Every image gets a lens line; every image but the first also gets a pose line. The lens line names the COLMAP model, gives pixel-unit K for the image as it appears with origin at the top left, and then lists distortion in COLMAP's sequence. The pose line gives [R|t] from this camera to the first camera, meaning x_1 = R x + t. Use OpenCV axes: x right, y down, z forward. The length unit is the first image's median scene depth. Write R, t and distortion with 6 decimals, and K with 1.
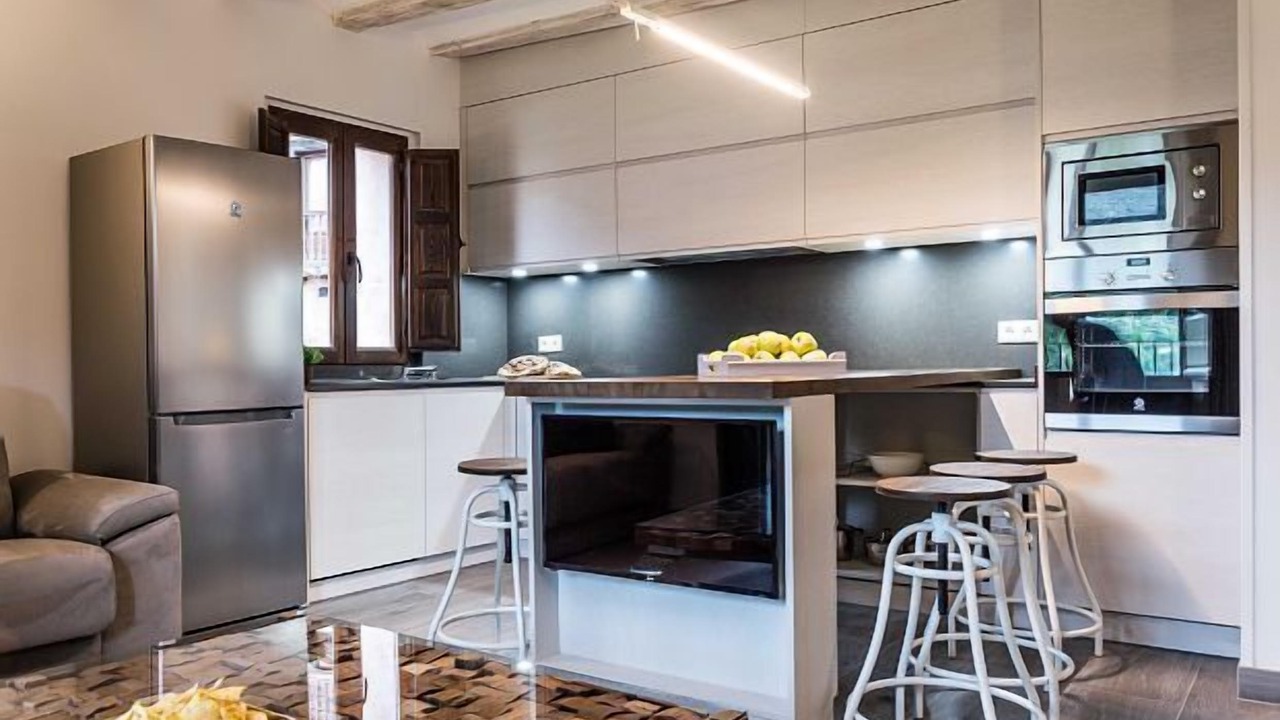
lens RADIAL K [[987.5, 0, 643.3], [0, 987.5, 359.4], [0, 0, 1]] dist [-0.037559, 0.004195]
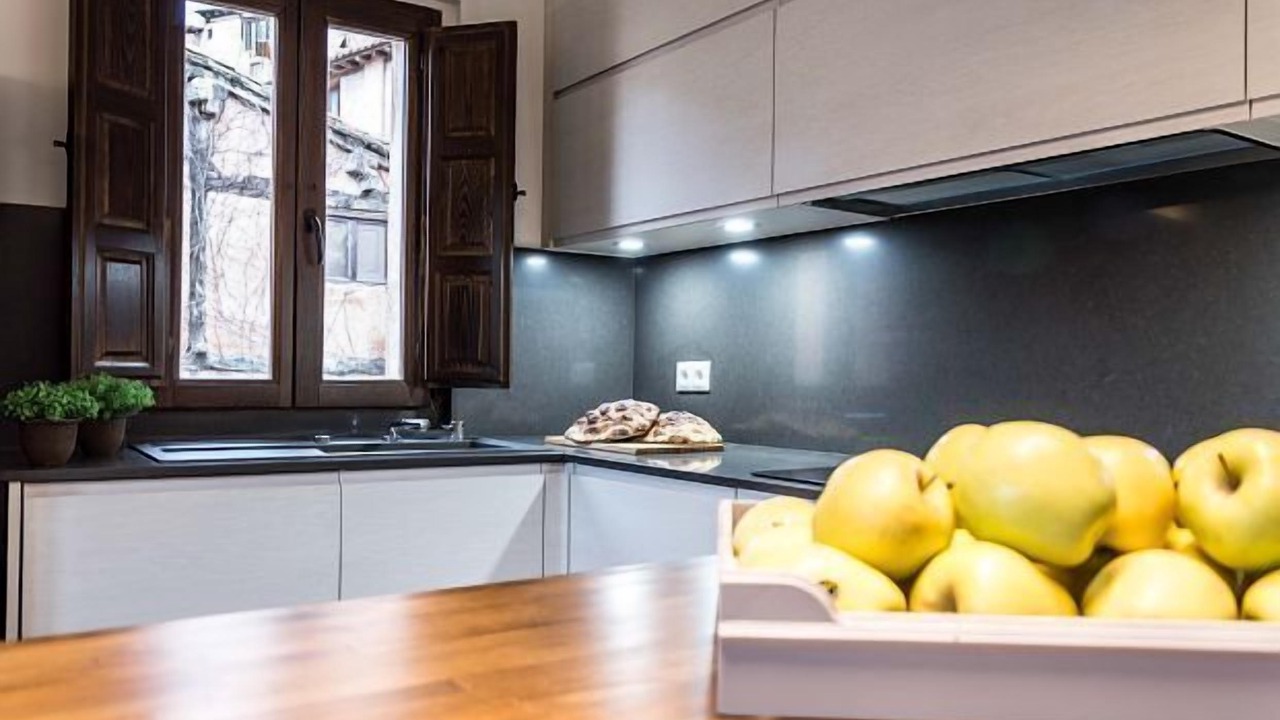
lens RADIAL K [[987.5, 0, 632.7], [0, 987.5, 369.5], [0, 0, 1]] dist [-0.037559, 0.004195]
pose [[0.930327, 0.021289, -0.366112, 0.079226], [-0.019754, 0.999773, 0.007939, -0.024628], [0.366198, -0.000154, 0.930537, 0.515776]]
